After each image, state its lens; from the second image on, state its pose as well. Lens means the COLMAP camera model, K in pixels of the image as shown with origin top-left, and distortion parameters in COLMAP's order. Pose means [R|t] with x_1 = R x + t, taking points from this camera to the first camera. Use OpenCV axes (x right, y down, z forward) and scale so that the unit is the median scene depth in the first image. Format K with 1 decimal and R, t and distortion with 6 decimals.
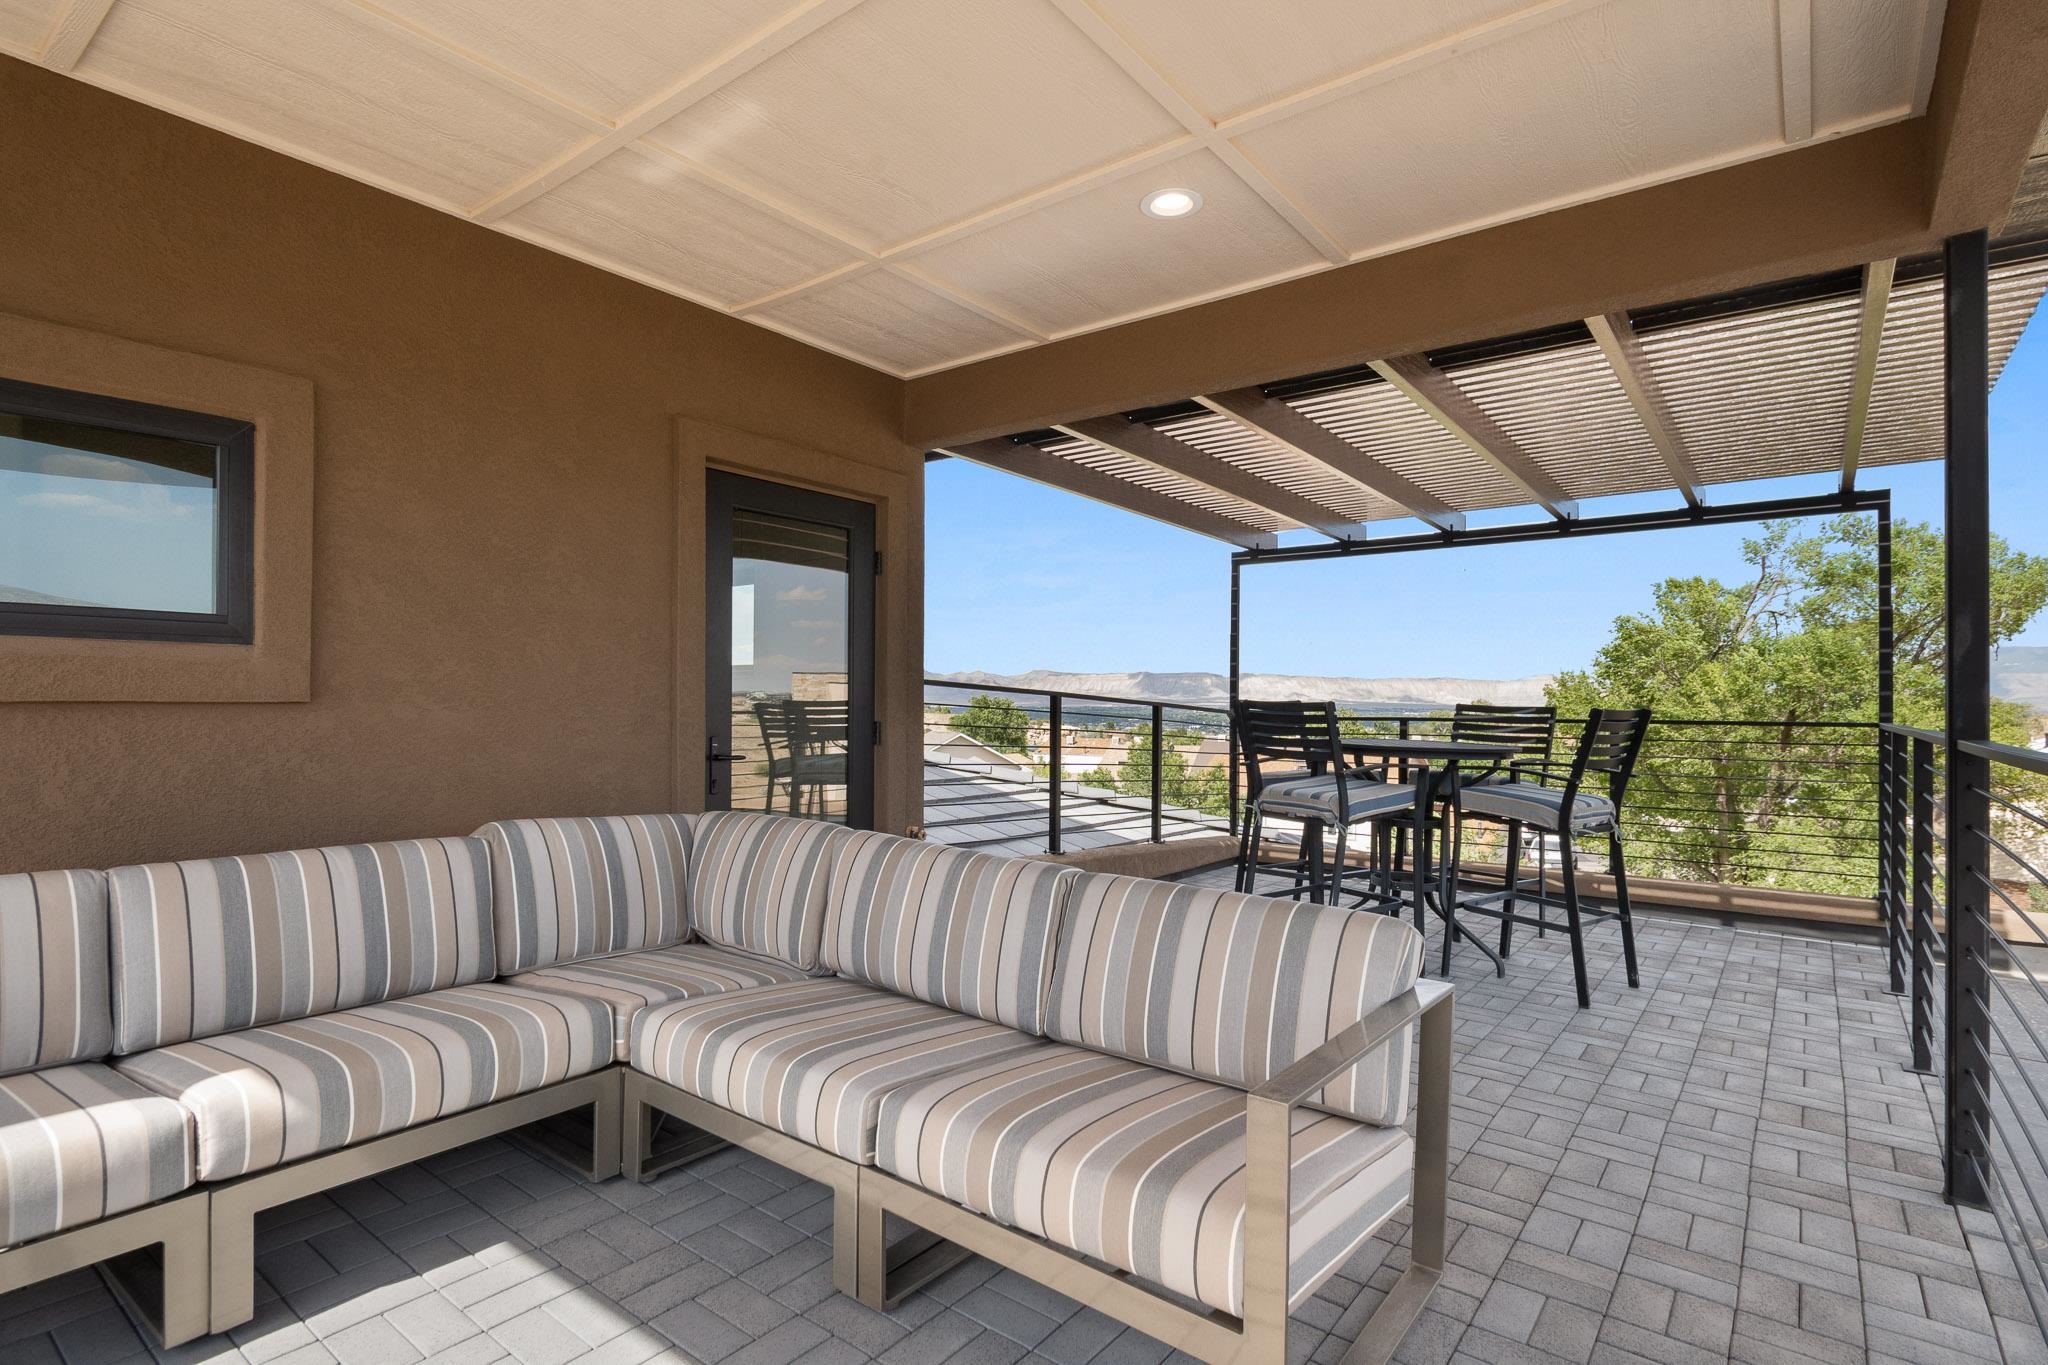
lens RADIAL K [[1049.4, 0, 1023.9], [0, 1049.4, 699.7], [0, 0, 1]] dist [0.001350, 0.000493]
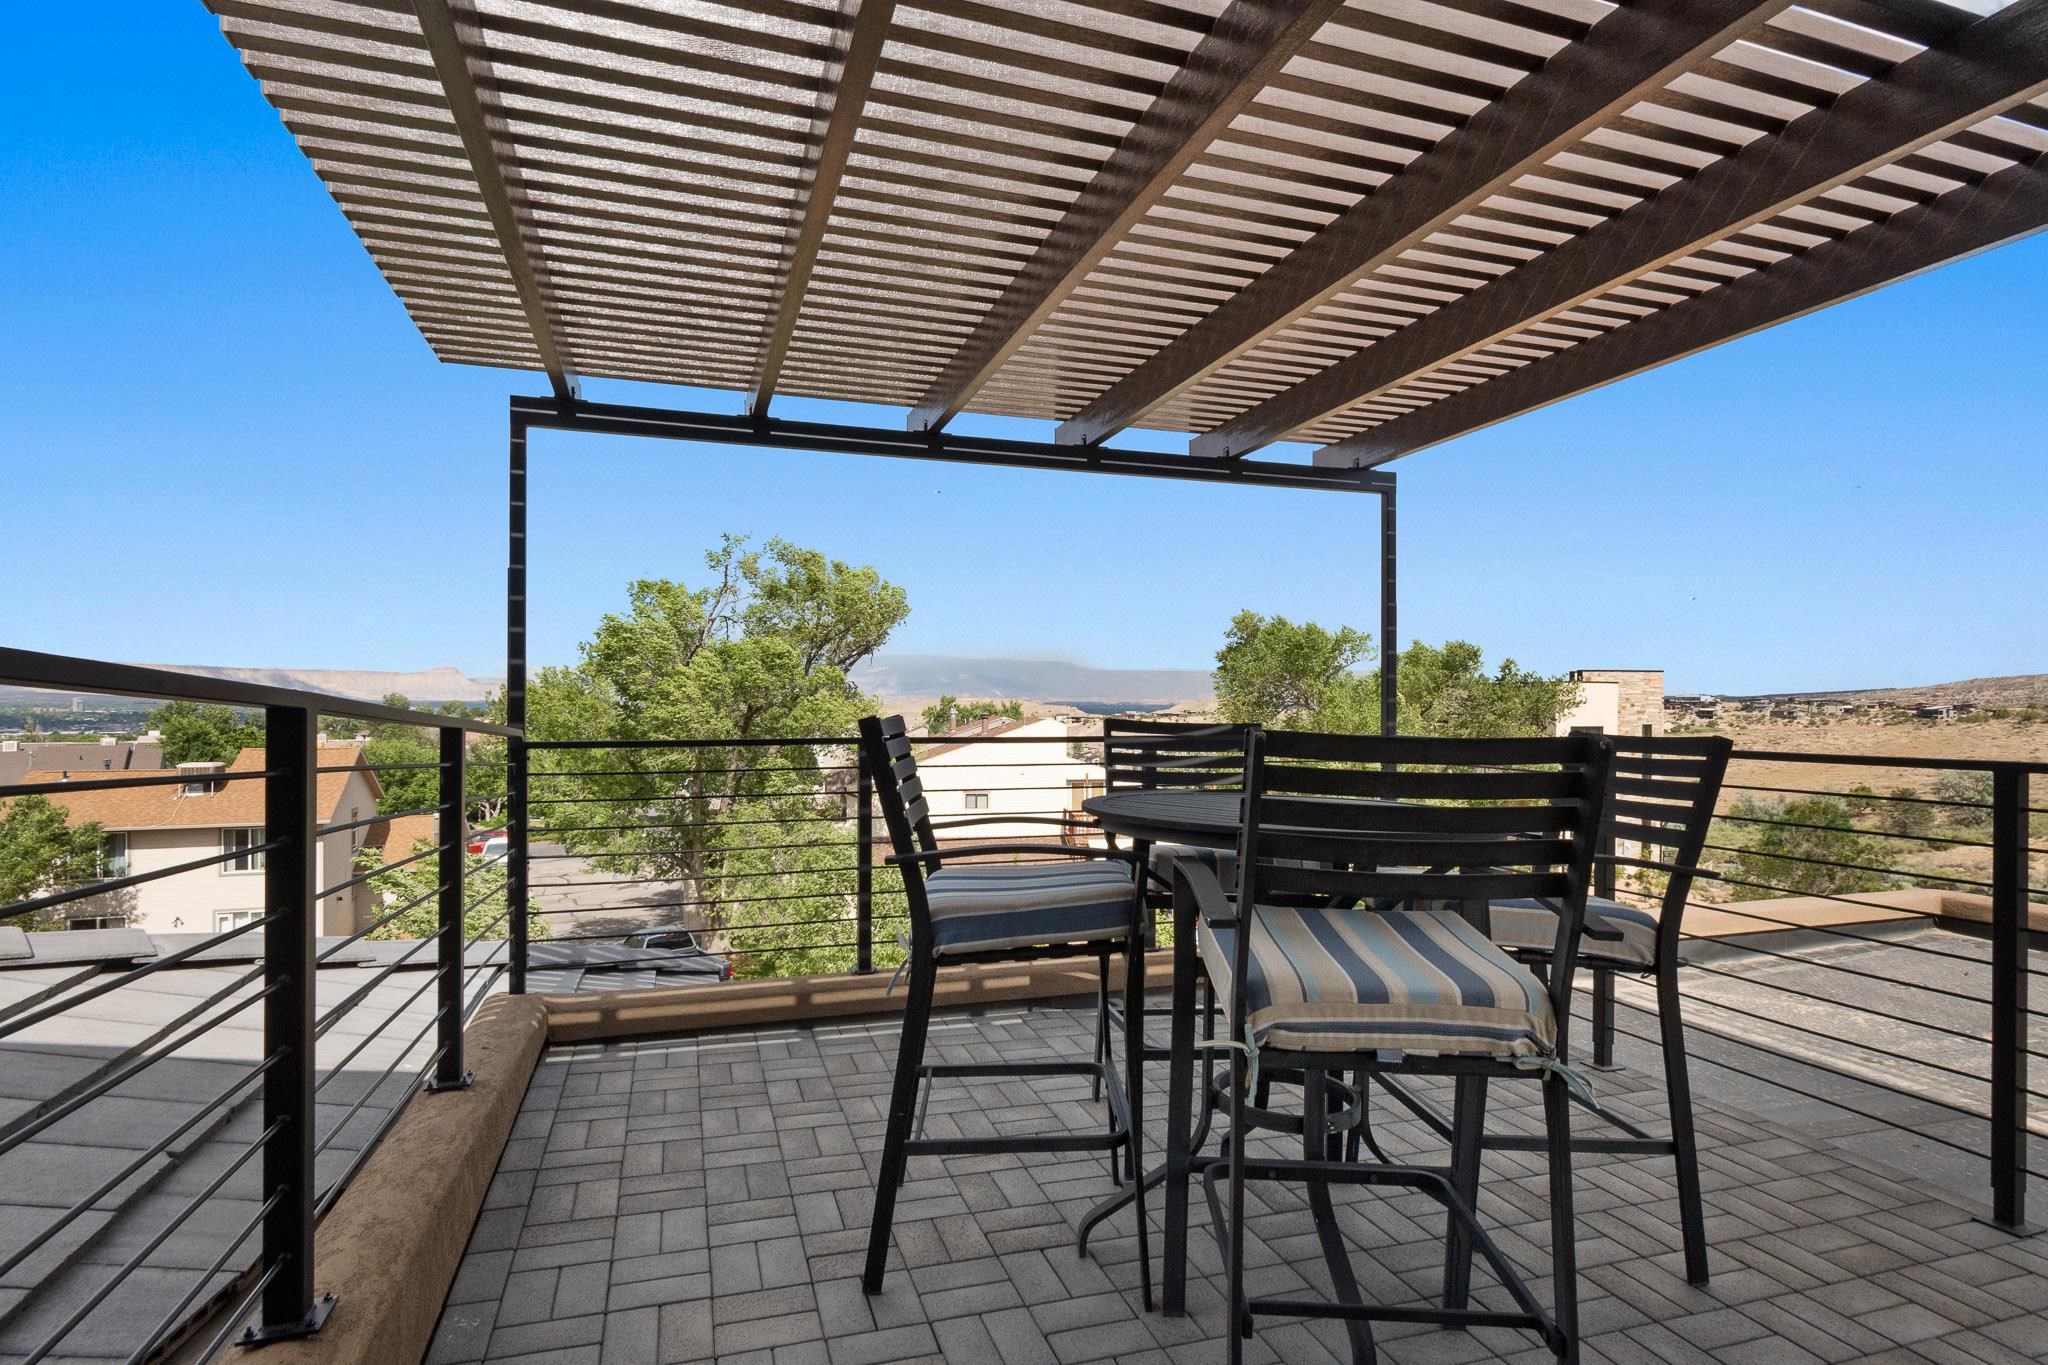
lens RADIAL K [[1049.4, 0, 1023.9], [0, 1049.4, 699.7], [0, 0, 1]] dist [0.001350, 0.000493]
pose [[0.562987, 0.006625, 0.826439, -0.113359], [-0.009590, 0.999953, -0.001484, -0.007025], [-0.826410, -0.007090, 0.563024, 0.970799]]
